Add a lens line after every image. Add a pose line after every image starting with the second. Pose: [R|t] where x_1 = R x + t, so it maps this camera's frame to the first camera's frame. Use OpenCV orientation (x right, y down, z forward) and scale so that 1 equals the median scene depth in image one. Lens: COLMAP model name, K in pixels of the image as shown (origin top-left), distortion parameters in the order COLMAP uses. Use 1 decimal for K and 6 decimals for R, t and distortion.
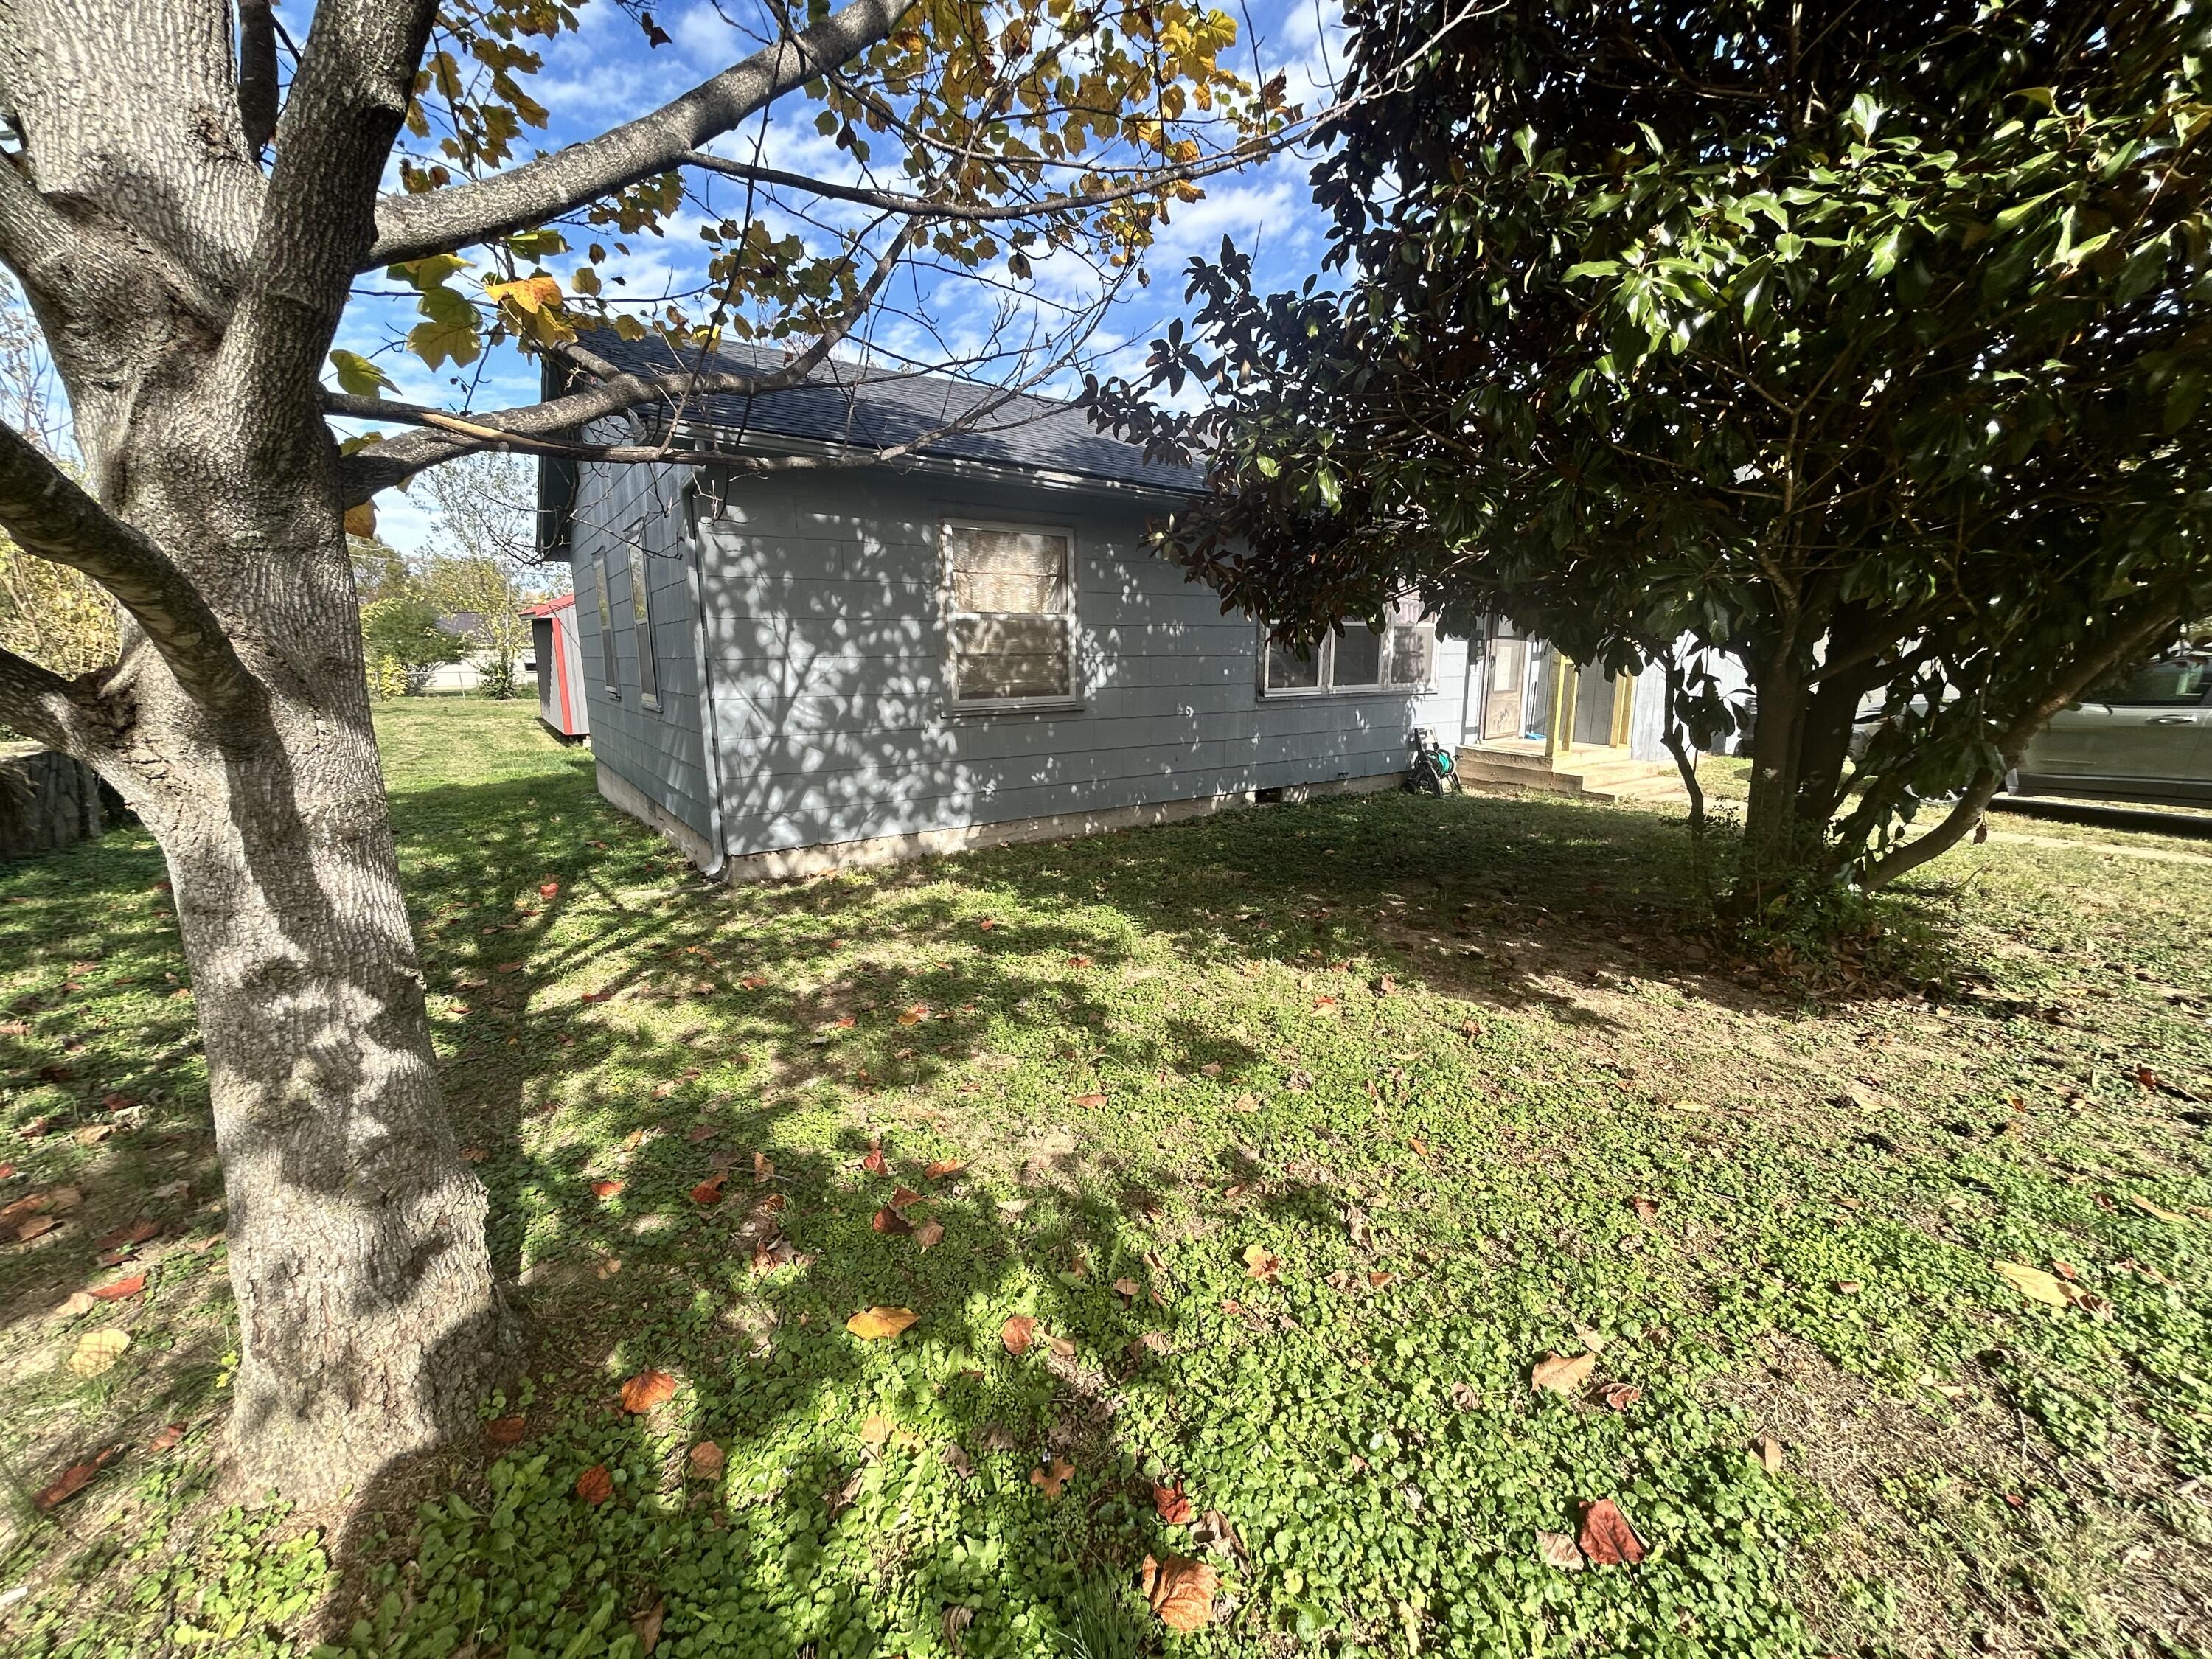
lens RADIAL K [[870.0, 0, 1106.0], [0, 870.0, 829.5], [0, 0, 1]] dist [0.000311, -0.000556]
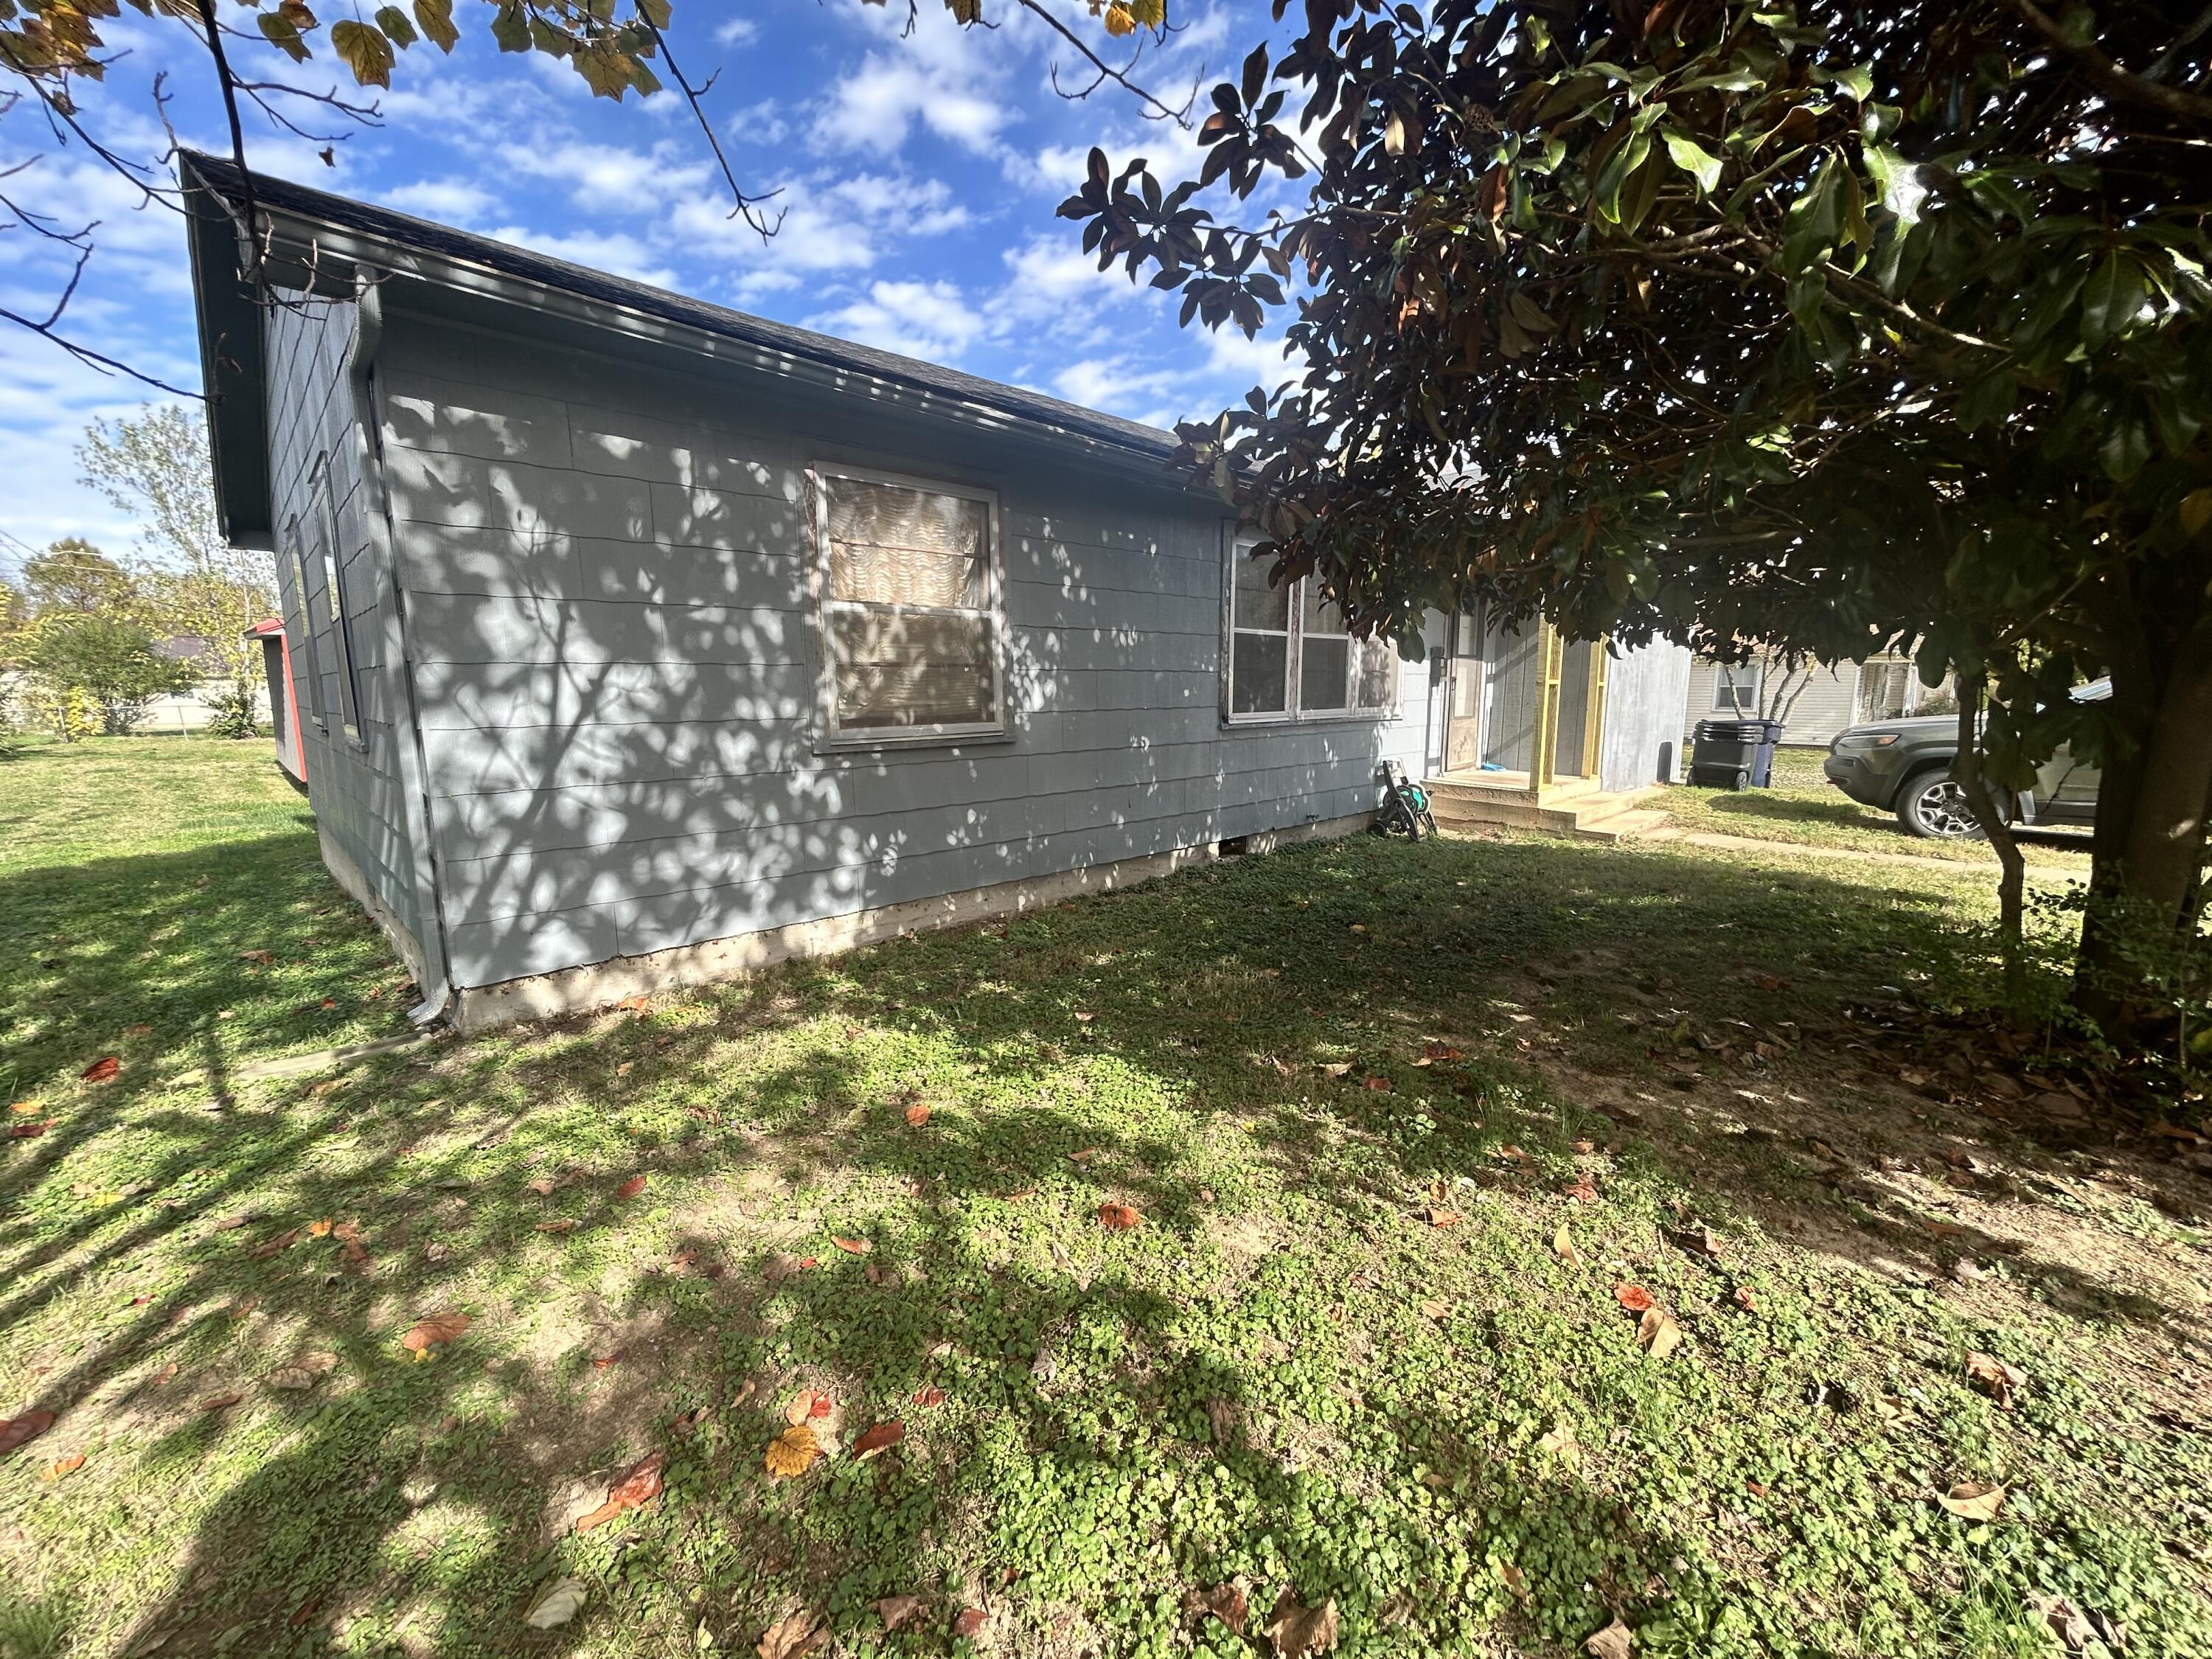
lens RADIAL K [[872.7, 0, 1106.0], [0, 872.7, 829.5], [0, 0, 1]] dist [0.003152, 0.000202]
pose [[0.987396, -0.026759, 0.155990, -0.076156], [0.032625, 0.998849, -0.035163, -0.042204], [-0.154870, 0.039809, 0.987133, 0.307620]]
